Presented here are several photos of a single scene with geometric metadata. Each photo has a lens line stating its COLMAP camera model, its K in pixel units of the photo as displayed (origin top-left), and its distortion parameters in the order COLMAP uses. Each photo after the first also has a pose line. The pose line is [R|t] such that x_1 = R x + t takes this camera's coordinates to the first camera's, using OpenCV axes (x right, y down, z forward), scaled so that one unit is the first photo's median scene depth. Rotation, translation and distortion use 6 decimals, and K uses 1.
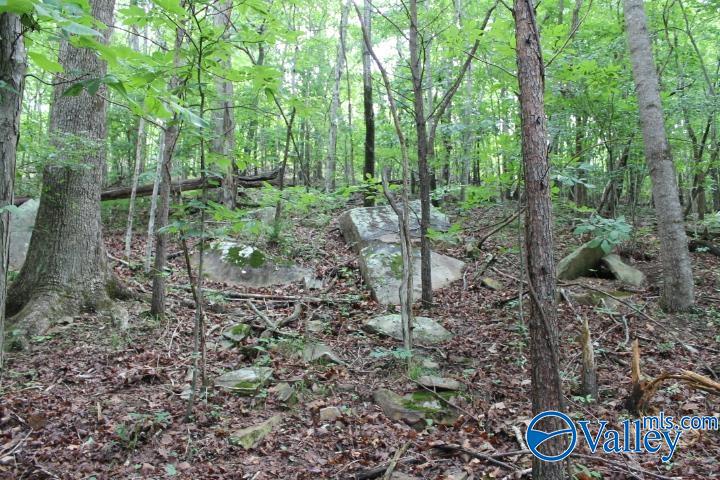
lens RADIAL K [[615.4, 0, 360.0], [0, 615.4, 240.0], [0, 0, 1]] dist [-0.160122, 0.146724]
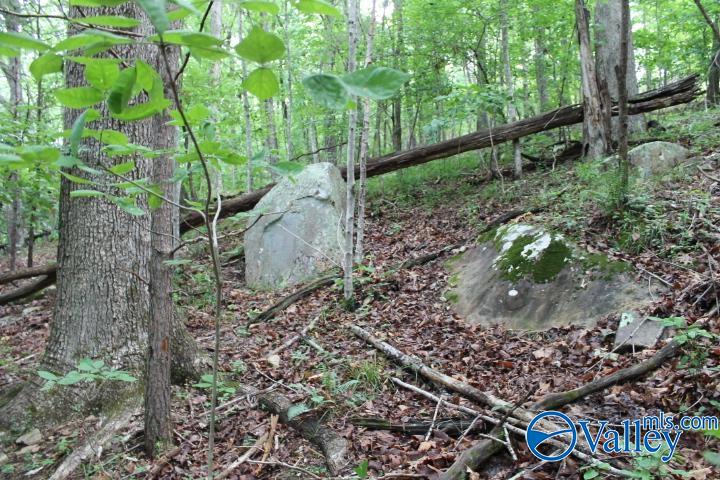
lens RADIAL K [[615.4, 0, 360.0], [0, 615.4, 240.0], [0, 0, 1]] dist [-0.160122, 0.146724]
pose [[0.686361, -0.046687, -0.725761, 0.078147], [0.111126, 0.992951, 0.041219, -0.022827], [0.718720, -0.108942, 0.686711, 0.562119]]
